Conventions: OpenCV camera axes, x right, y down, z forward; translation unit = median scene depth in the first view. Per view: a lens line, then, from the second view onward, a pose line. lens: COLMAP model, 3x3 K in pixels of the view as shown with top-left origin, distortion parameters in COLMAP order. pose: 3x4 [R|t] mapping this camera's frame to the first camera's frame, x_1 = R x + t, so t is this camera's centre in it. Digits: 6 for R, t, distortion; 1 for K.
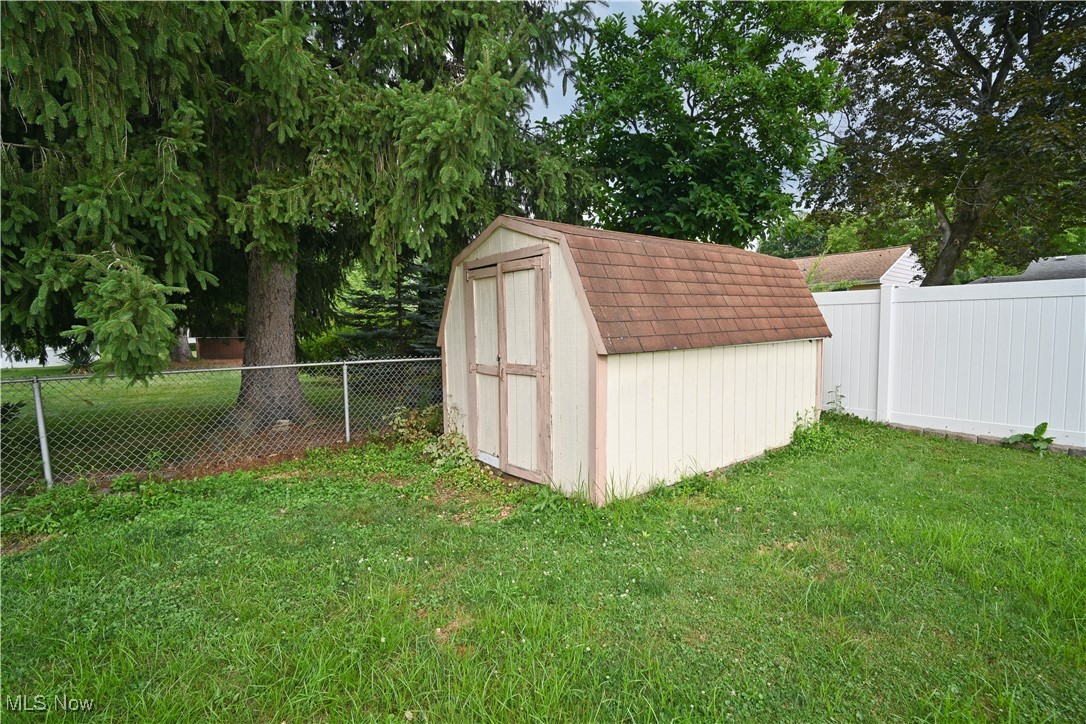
lens RADIAL K [[505.4, 0, 549.4], [0, 505.4, 364.8], [0, 0, 1]] dist [-0.008588, -0.001113]
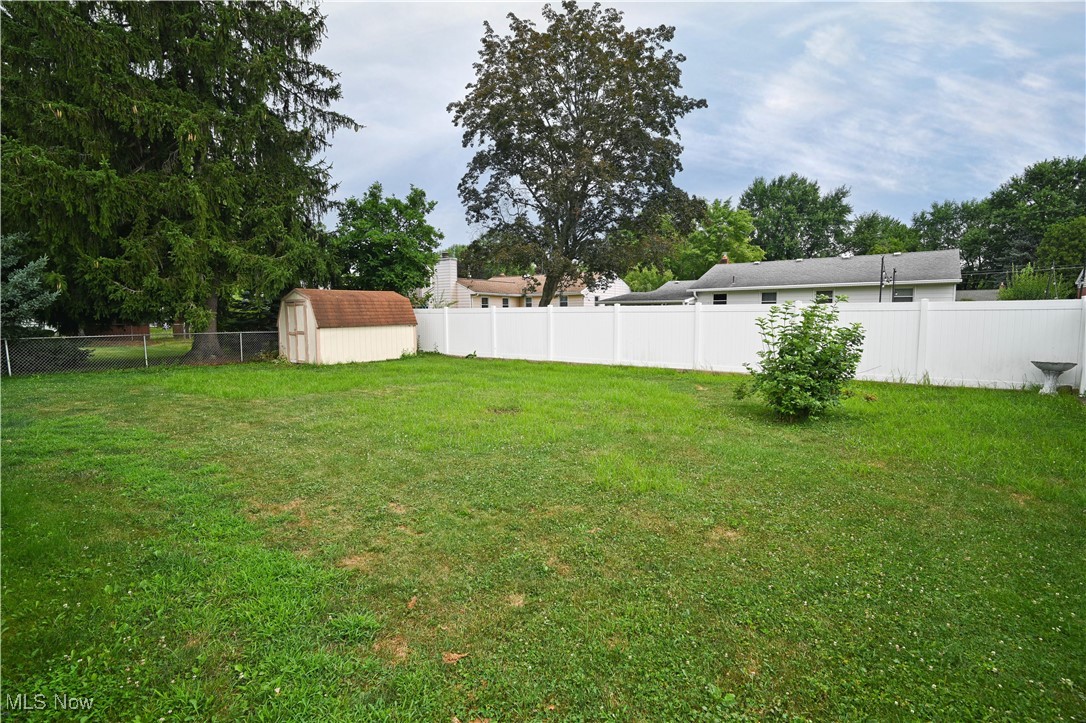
lens RADIAL K [[516.8, 0, 543.0], [0, 516.8, 361.5], [0, 0, 1]] dist [-0.000822, 0.000485]
pose [[0.974237, -0.009709, 0.225318, 0.734042], [0.006809, 0.999884, 0.013644, 0.162719], [-0.225424, -0.011758, 0.974190, -2.746176]]
